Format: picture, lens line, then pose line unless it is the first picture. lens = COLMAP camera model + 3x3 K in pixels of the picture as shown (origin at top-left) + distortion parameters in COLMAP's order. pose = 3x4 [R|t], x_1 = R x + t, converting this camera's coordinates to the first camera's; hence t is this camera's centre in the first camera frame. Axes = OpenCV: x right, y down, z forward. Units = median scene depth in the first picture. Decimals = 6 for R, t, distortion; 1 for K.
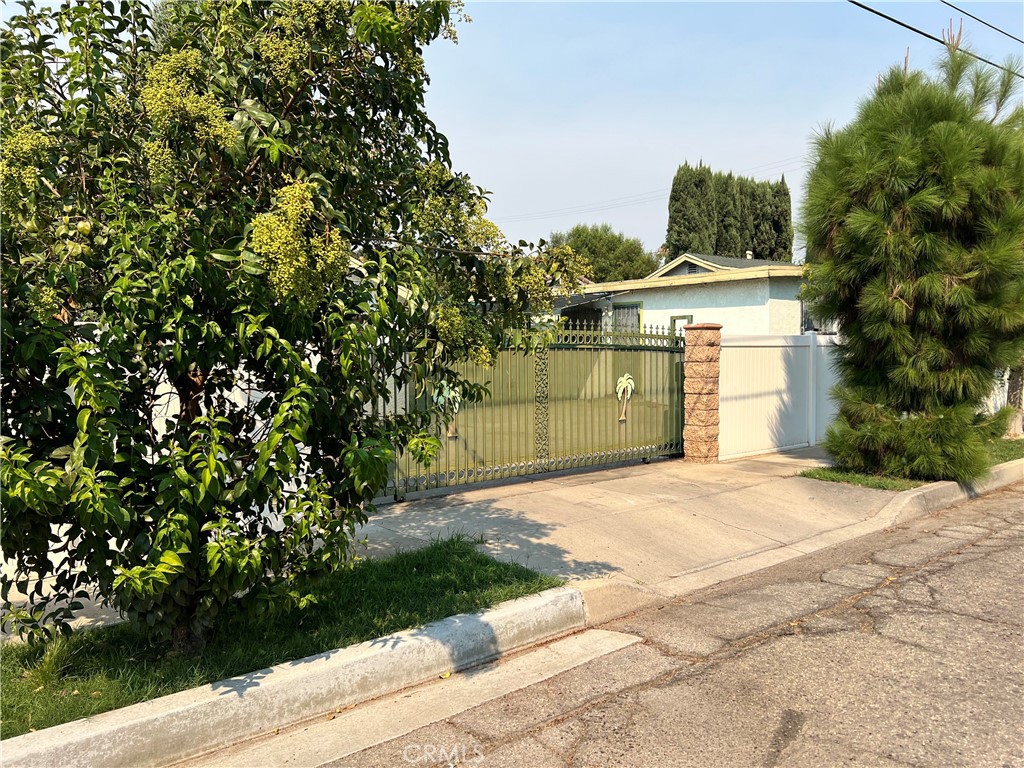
lens RADIAL K [[770.0, 0, 512.0], [0, 770.0, 384.0], [0, 0, 1]] dist [-0.000291, 0.000161]
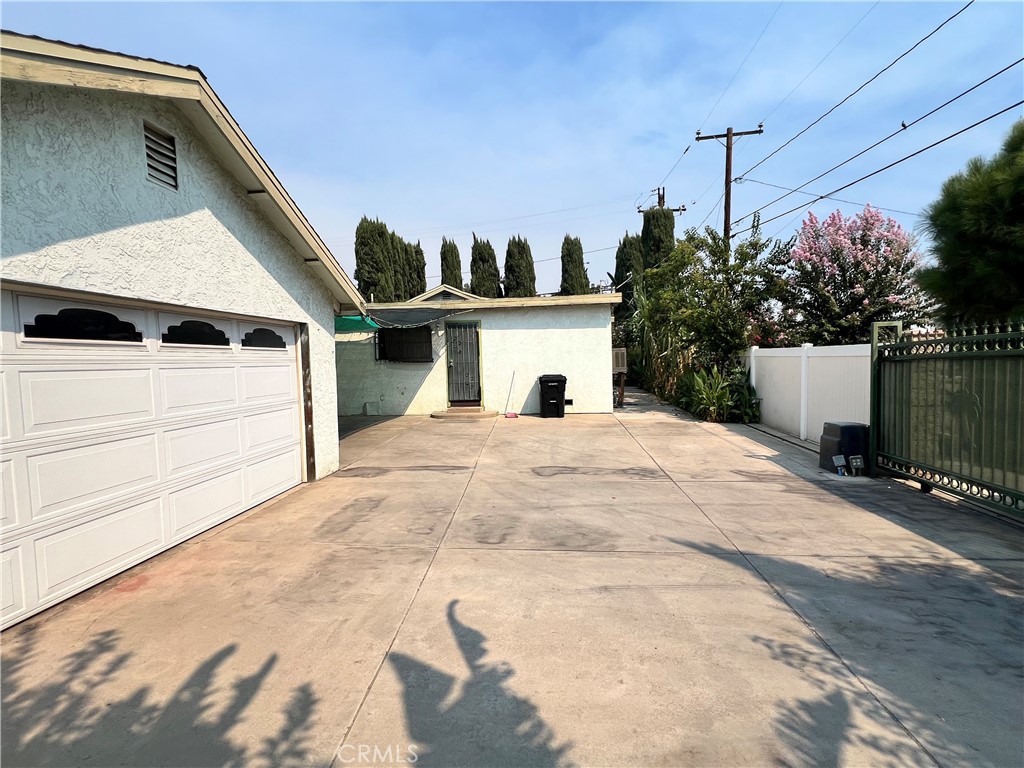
lens RADIAL K [[477.6, 0, 512.0], [0, 477.6, 384.0], [0, 0, 1]] dist [0.000158, 0.000014]
pose [[0.724682, -0.049921, 0.687272, -0.149895], [0.054246, 0.998410, 0.015323, -0.015507], [-0.686945, 0.026177, 0.726238, 0.283735]]
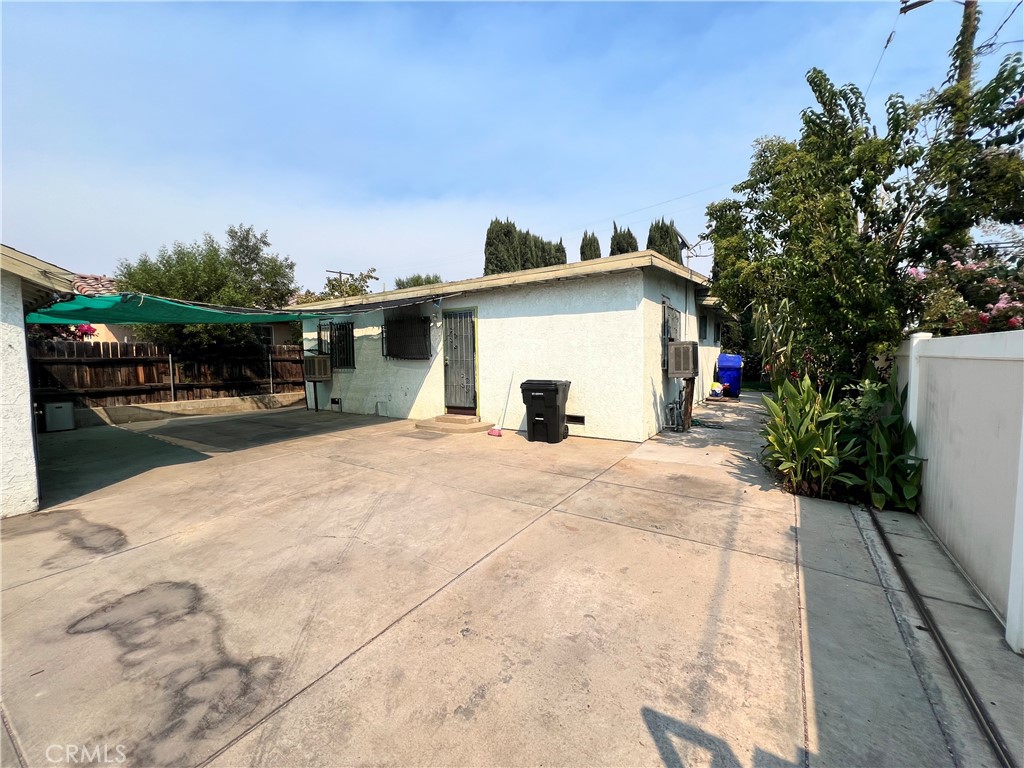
lens RADIAL K [[411.2, 0, 512.0], [0, 411.2, 384.0], [0, 0, 1]] dist [0.015488, 0.000008]
pose [[0.957529, -0.026786, 0.287089, 0.043012], [0.023232, 0.999606, 0.015777, -0.017041], [-0.287398, -0.008437, 0.957774, 0.322872]]
